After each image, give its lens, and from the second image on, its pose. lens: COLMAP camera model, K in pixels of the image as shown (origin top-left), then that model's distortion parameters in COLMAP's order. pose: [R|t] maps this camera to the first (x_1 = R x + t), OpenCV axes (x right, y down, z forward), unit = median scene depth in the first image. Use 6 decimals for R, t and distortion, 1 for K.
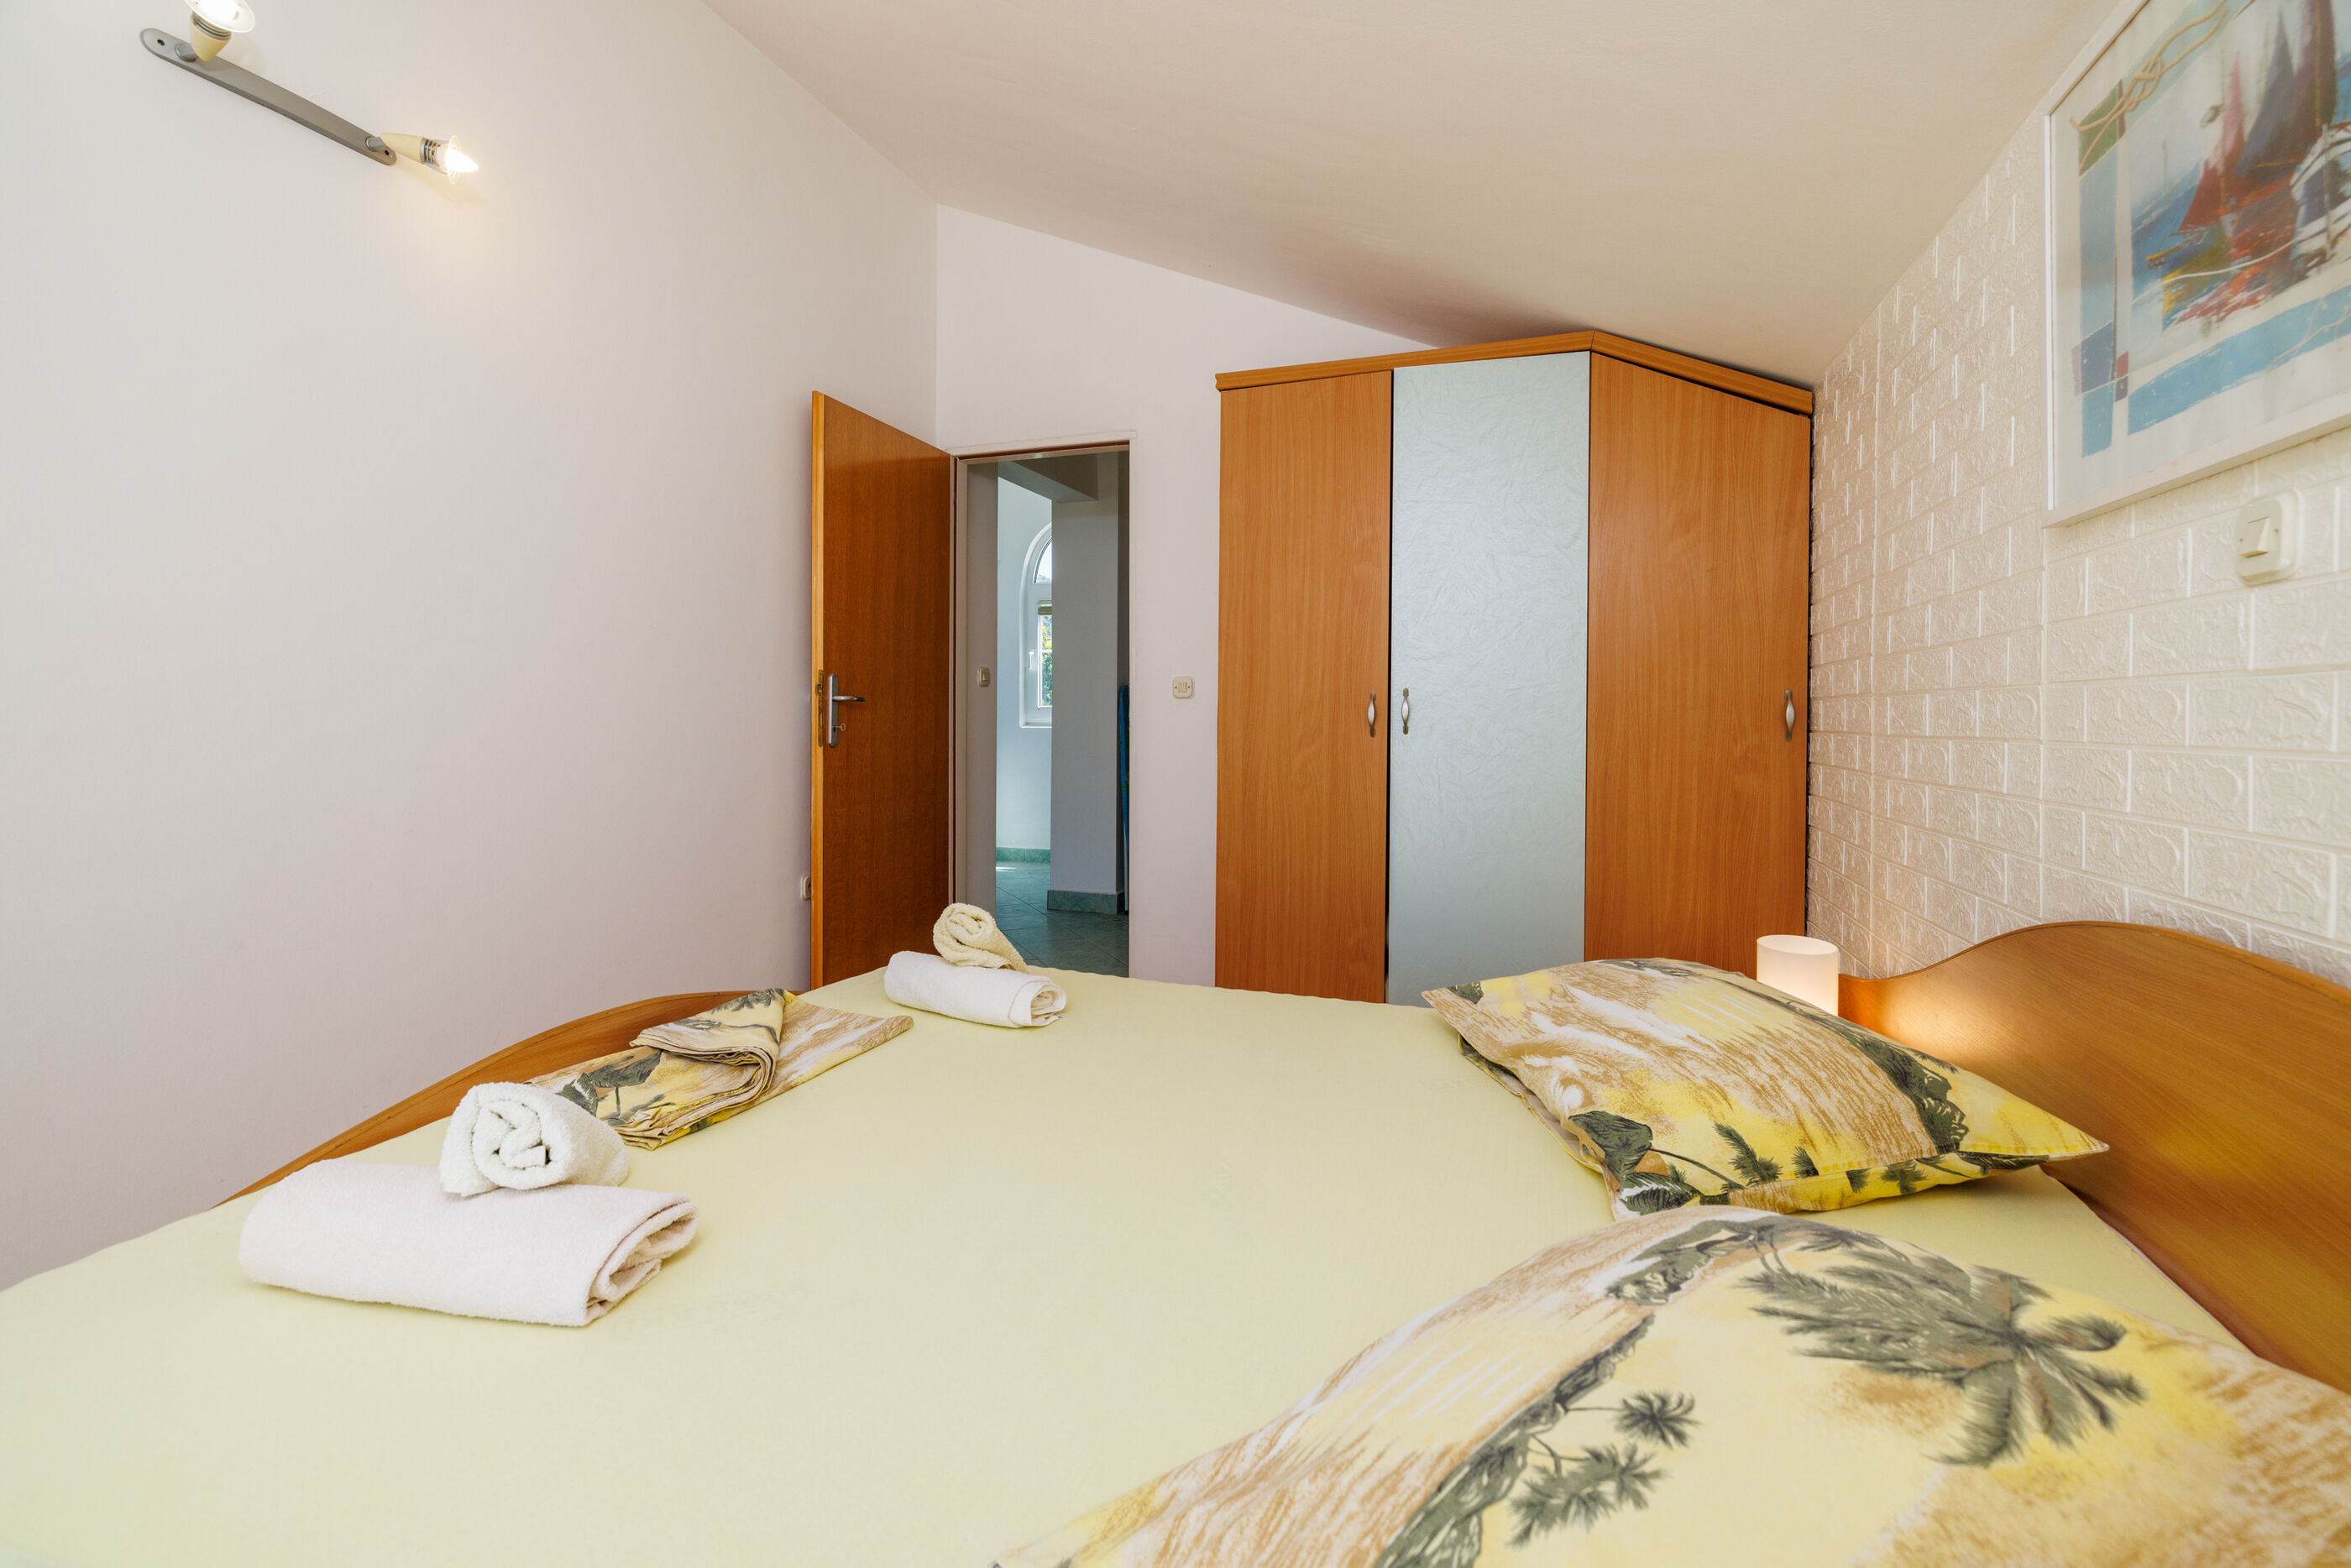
lens RADIAL K [[1000.2, 0, 1197.2], [0, 1000.2, 713.5], [0, 0, 1]] dist [0.000364, 0.000834]
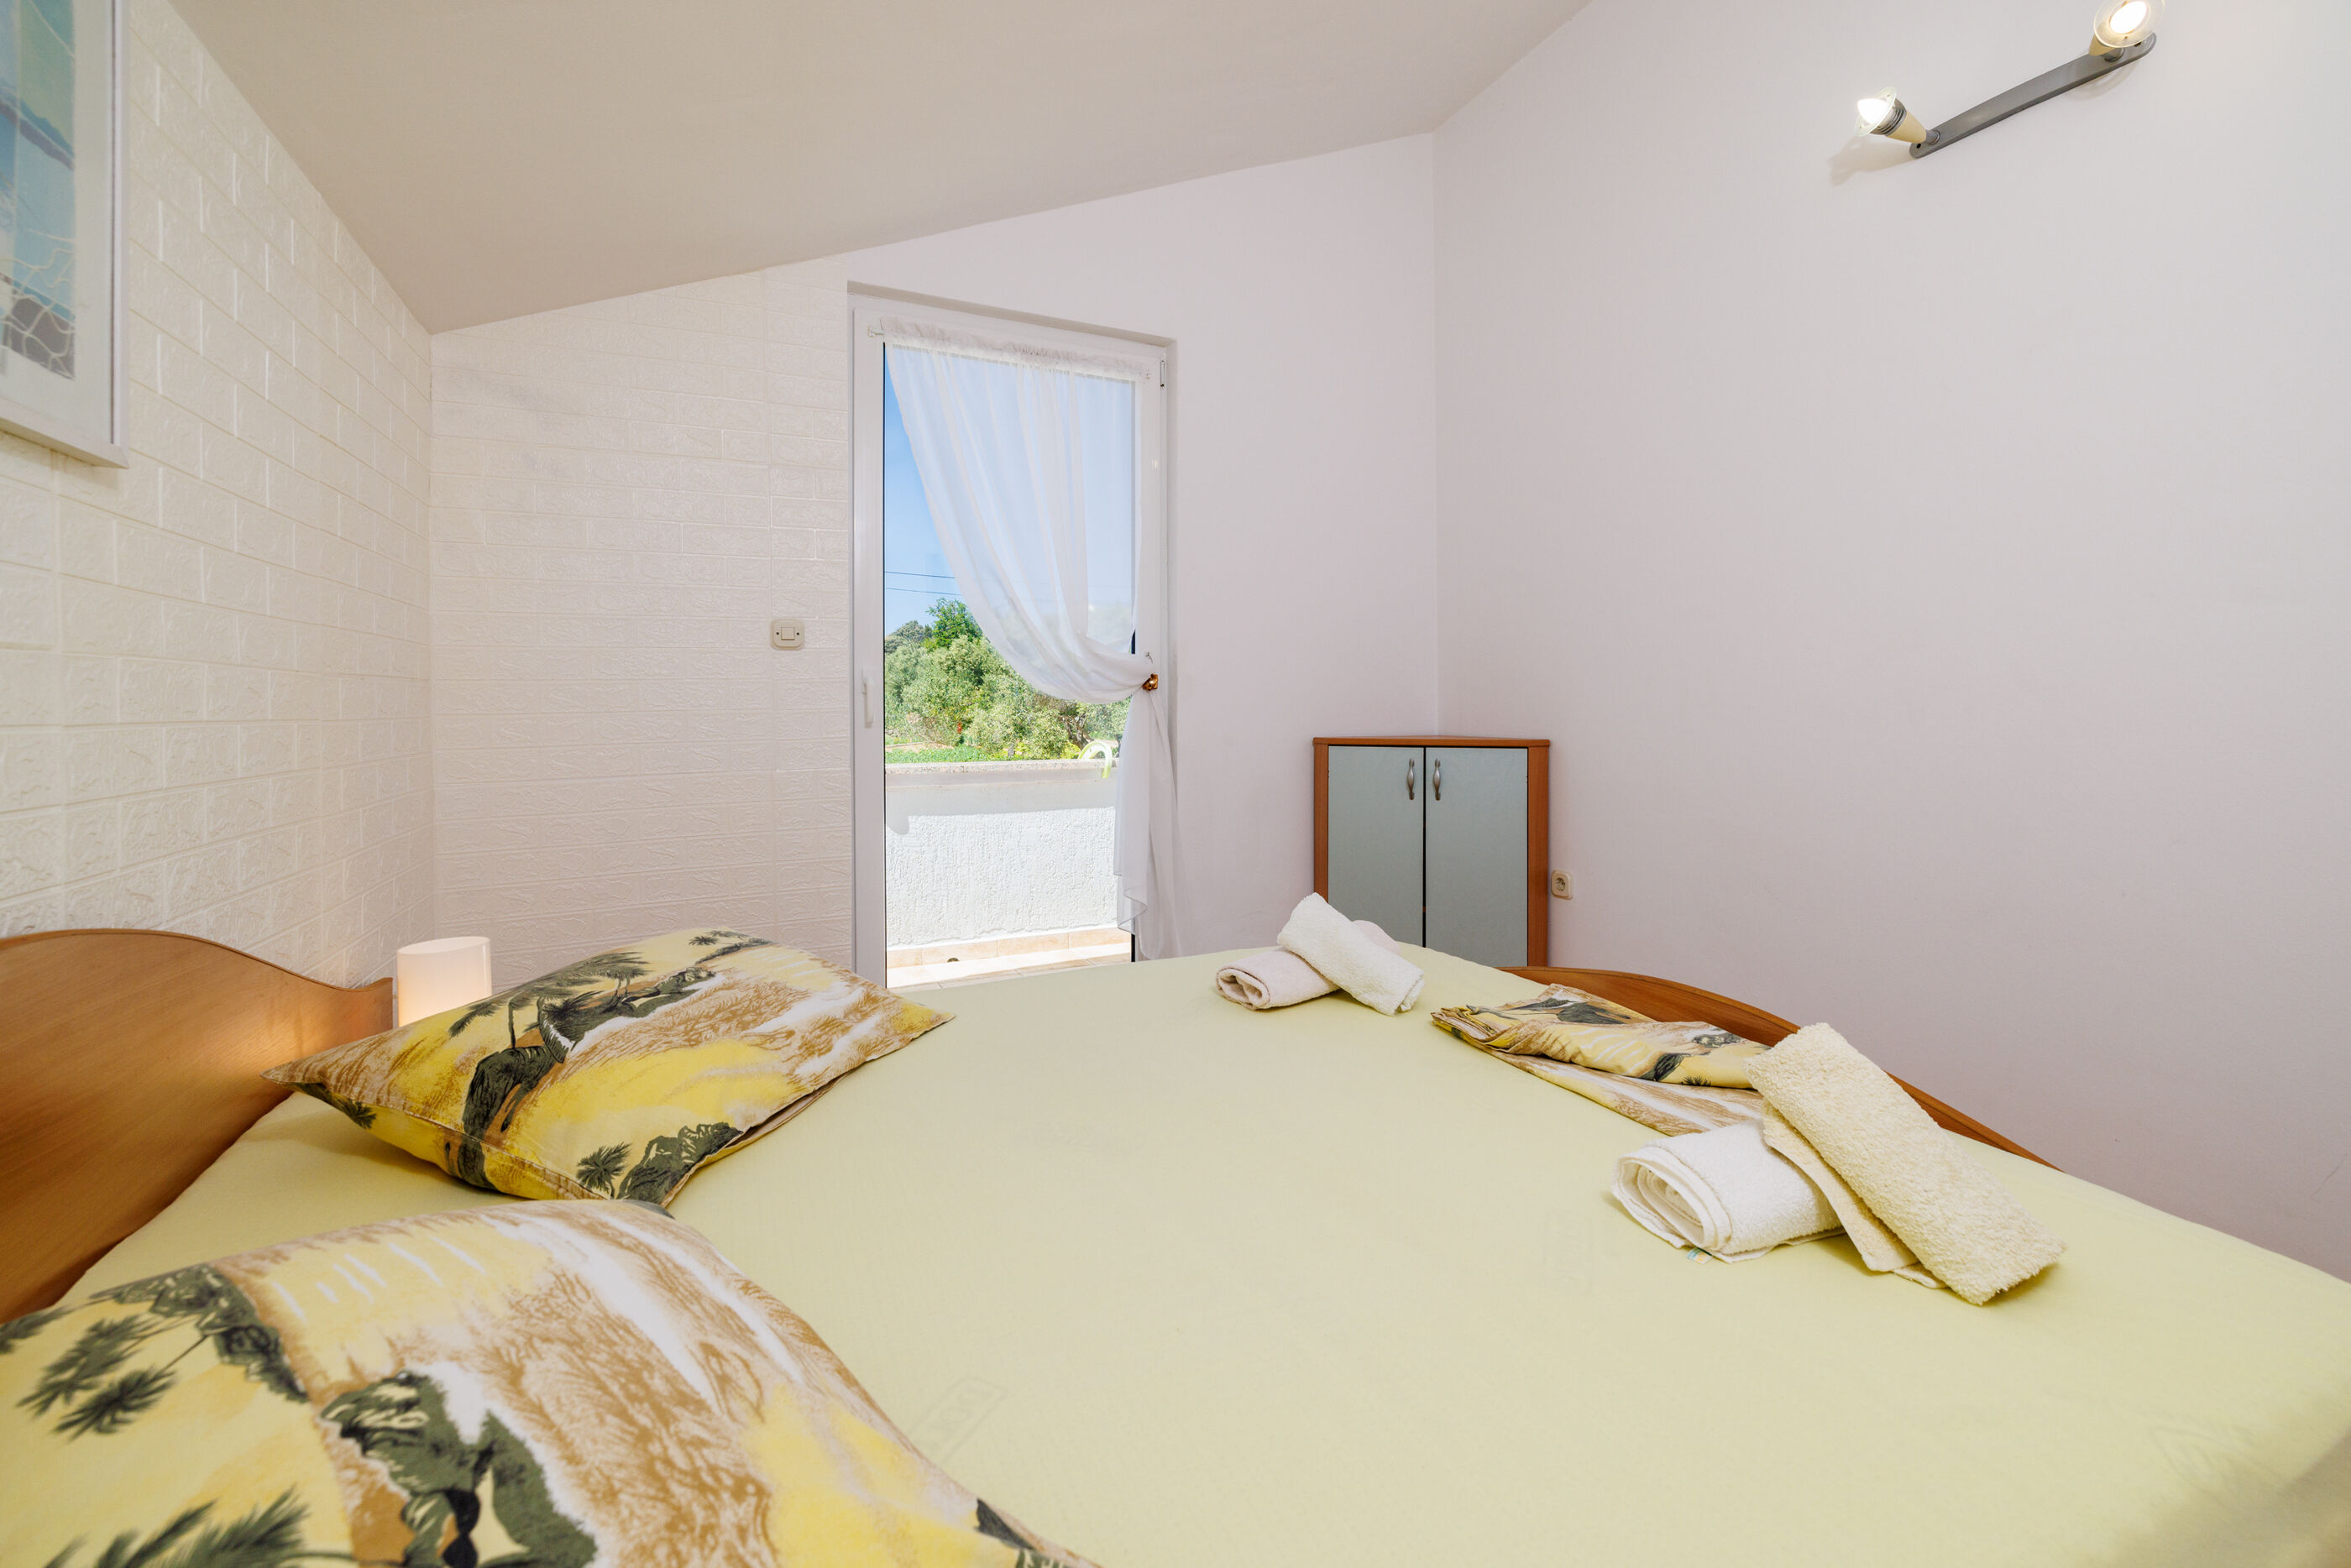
lens RADIAL K [[1000.2, 0, 1176.0], [0, 1000.2, 707.8], [0, 0, 1]] dist [0.000364, 0.000834]
pose [[-0.724733, 0.000599, -0.689030, 0.307657], [0.002024, 0.999997, -0.001259, 0.007119], [0.689027, -0.002307, -0.724732, 0.849797]]
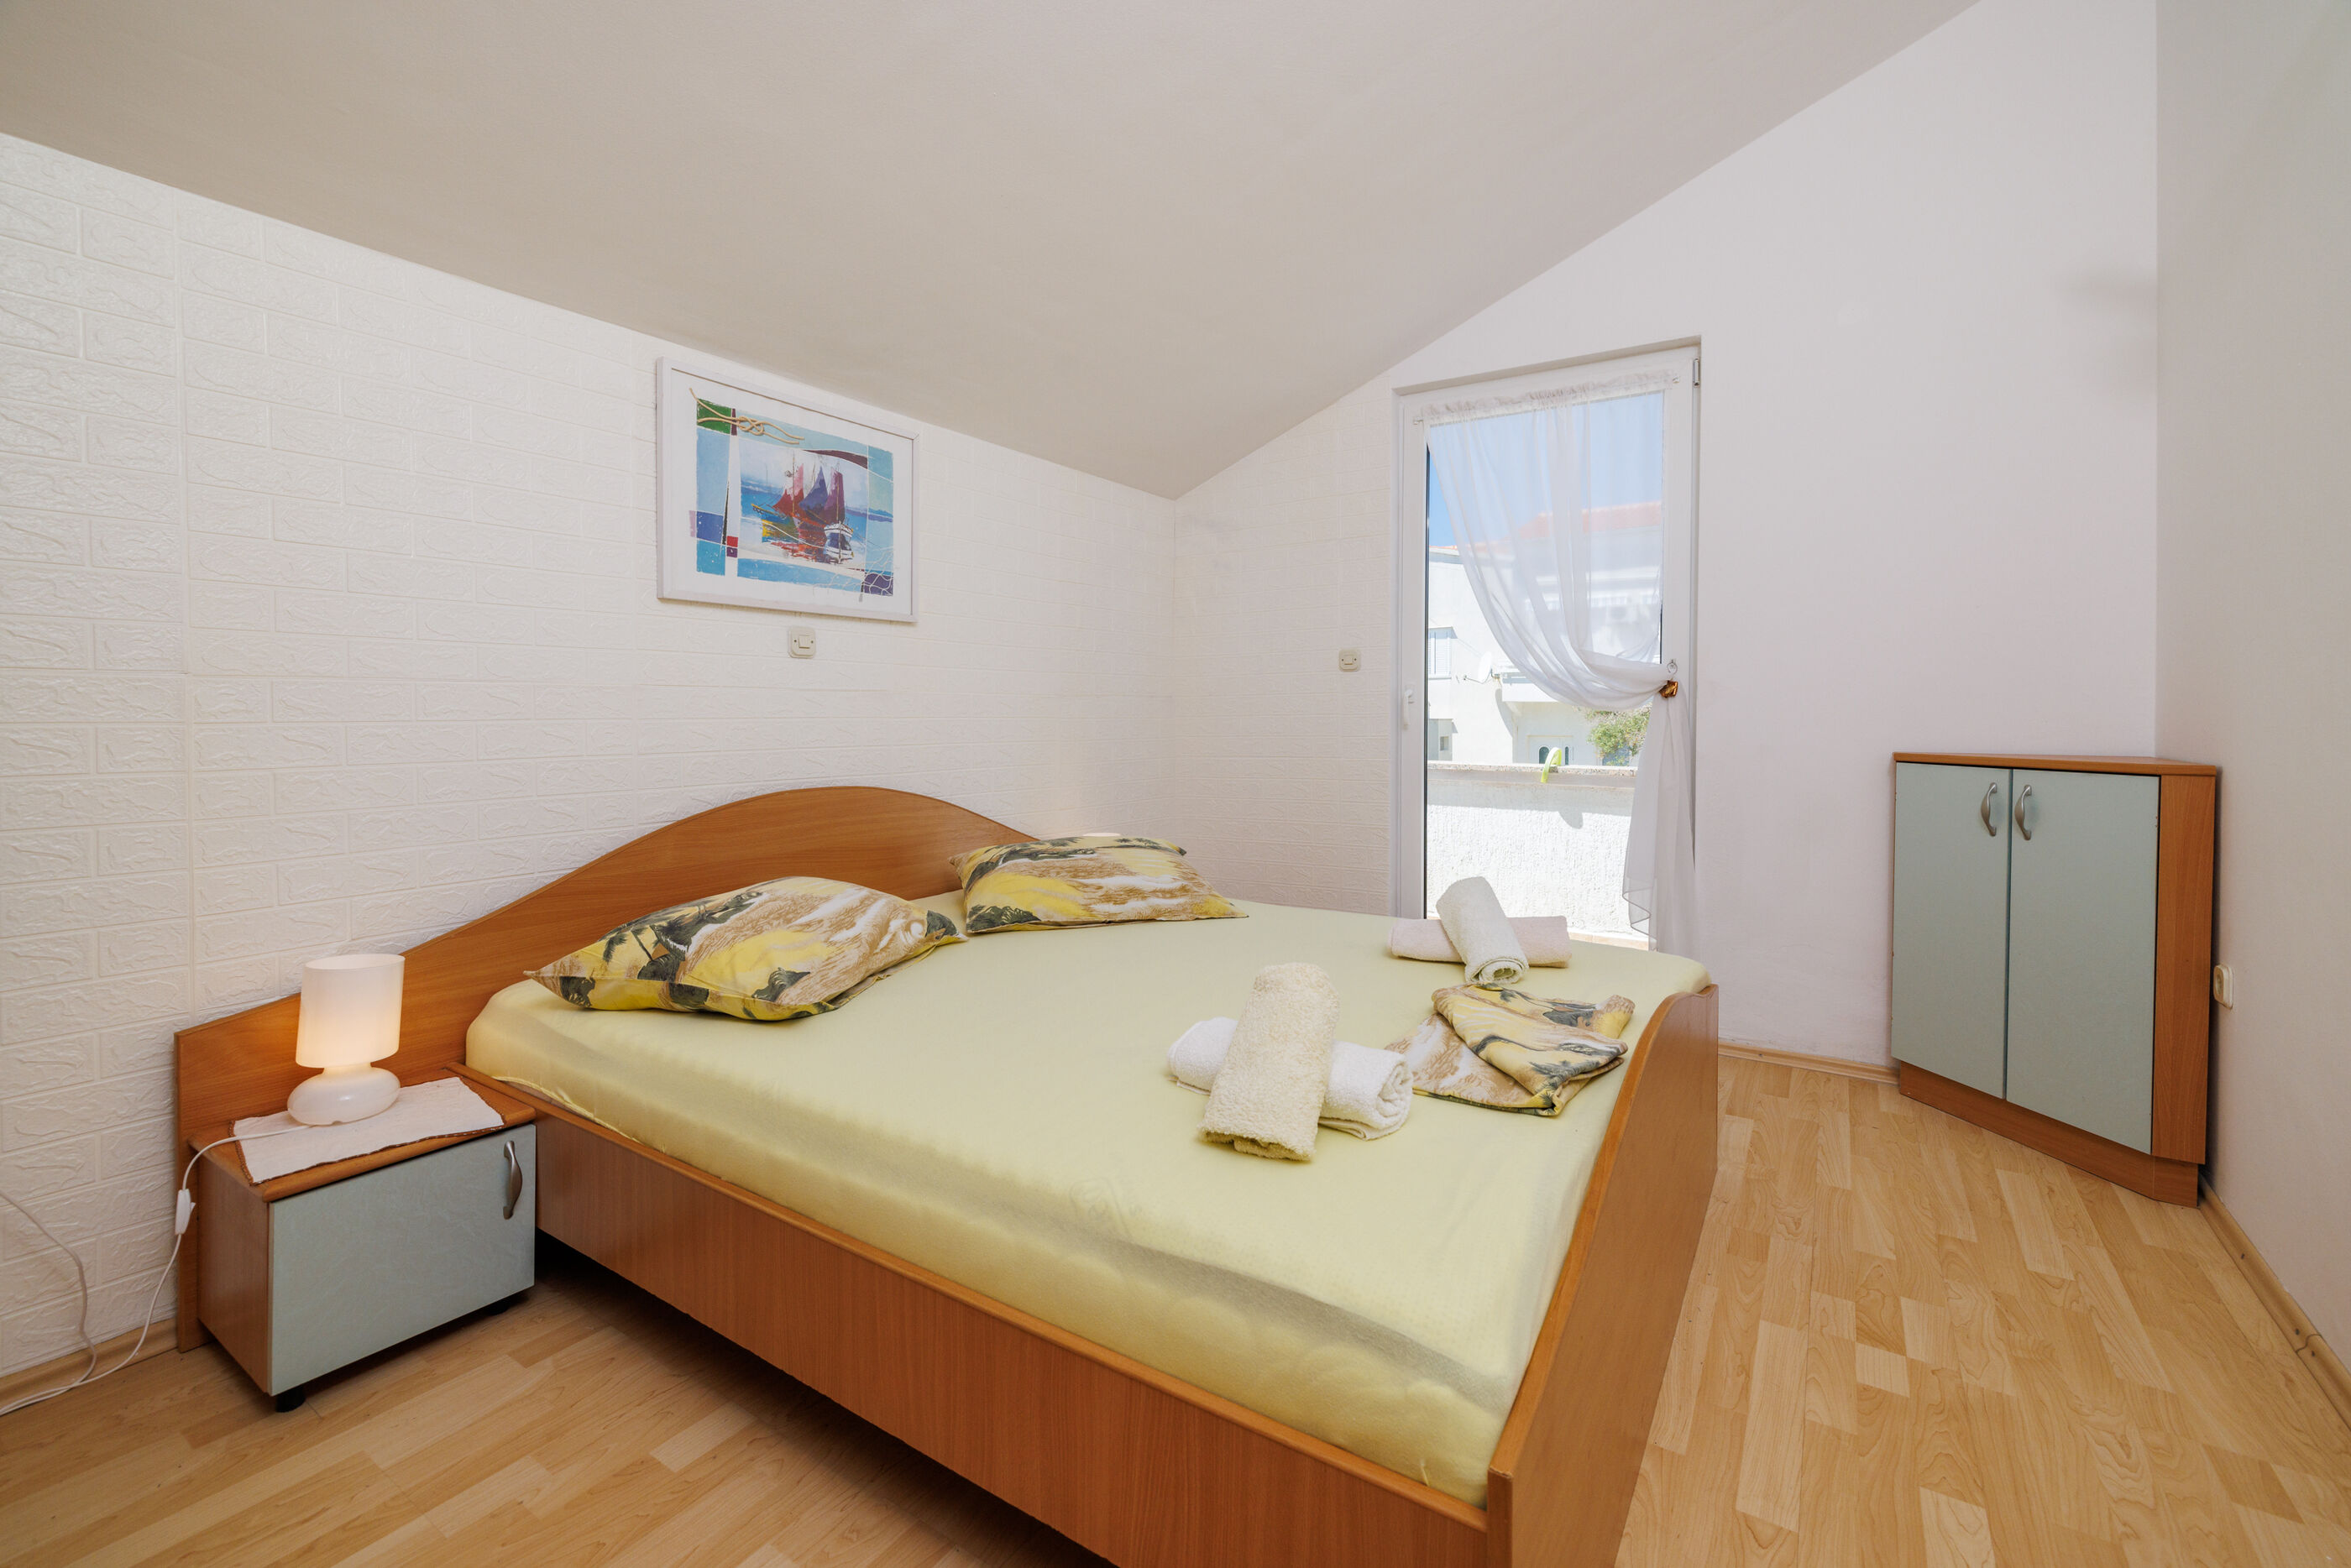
lens RADIAL K [[1000.2, 0, 1195.9], [0, 1000.2, 717.1], [0, 0, 1]] dist [0.000364, 0.000834]
pose [[-0.970070, -0.005132, 0.242771, -0.249100], [-0.004640, 0.999986, 0.002600, 0.007660], [-0.242780, 0.001396, -0.970080, 1.265836]]
